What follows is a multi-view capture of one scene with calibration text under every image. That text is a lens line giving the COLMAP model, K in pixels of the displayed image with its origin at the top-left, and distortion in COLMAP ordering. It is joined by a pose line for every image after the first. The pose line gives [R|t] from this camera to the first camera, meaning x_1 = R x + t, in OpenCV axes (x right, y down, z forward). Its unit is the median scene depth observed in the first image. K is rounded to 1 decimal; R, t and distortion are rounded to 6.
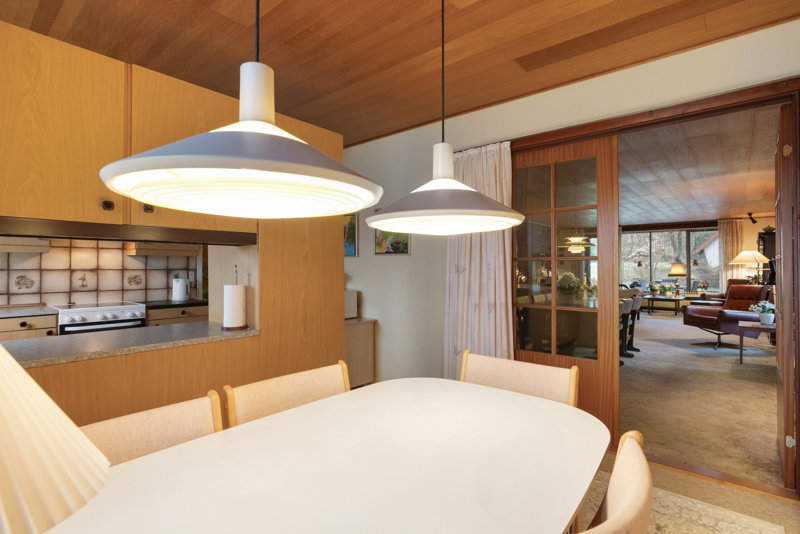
lens RADIAL K [[405.2, 0, 397.3], [0, 405.2, 266.0], [0, 0, 1]] dist [-0.005491, -0.001612]
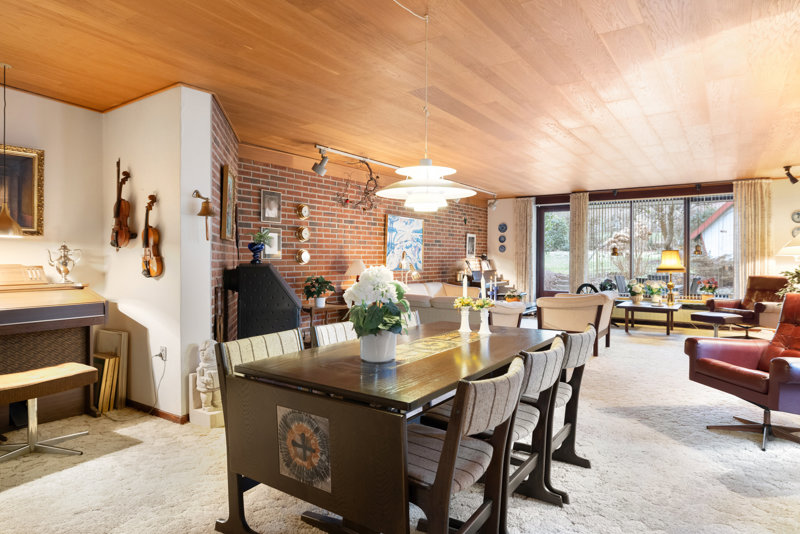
lens RADIAL K [[488.4, 0, 394.1], [0, 488.4, 262.1], [0, 0, 1]] dist [-0.010739, 0.001024]
pose [[0.995104, 0.004081, 0.098751, 0.192850], [-0.005368, 0.999904, 0.012771, 0.003884], [-0.098689, -0.013238, 0.995030, 0.292419]]
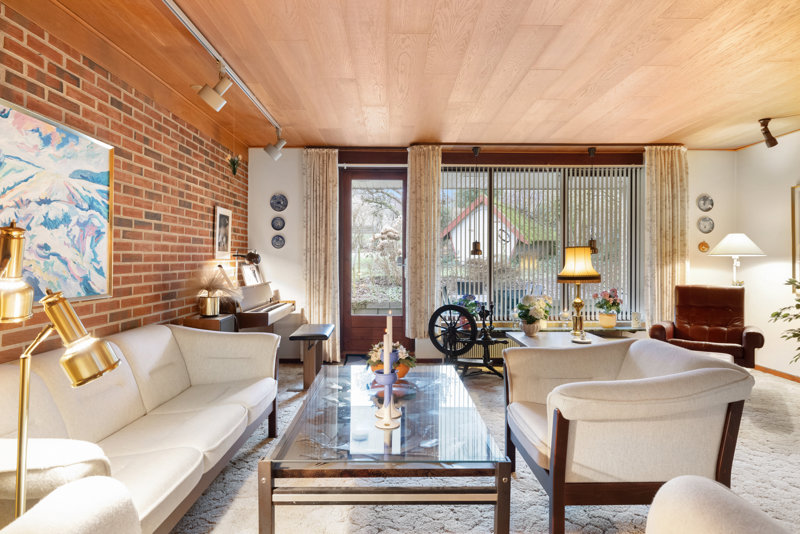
lens RADIAL K [[488.4, 0, 404.4], [0, 488.4, 261.7], [0, 0, 1]] dist [-0.010739, 0.001024]
pose [[0.748124, 0.001171, 0.663558, 0.259349], [-0.007567, 0.999948, 0.006768, 0.005172], [-0.663516, -0.010085, 0.748094, 0.755918]]
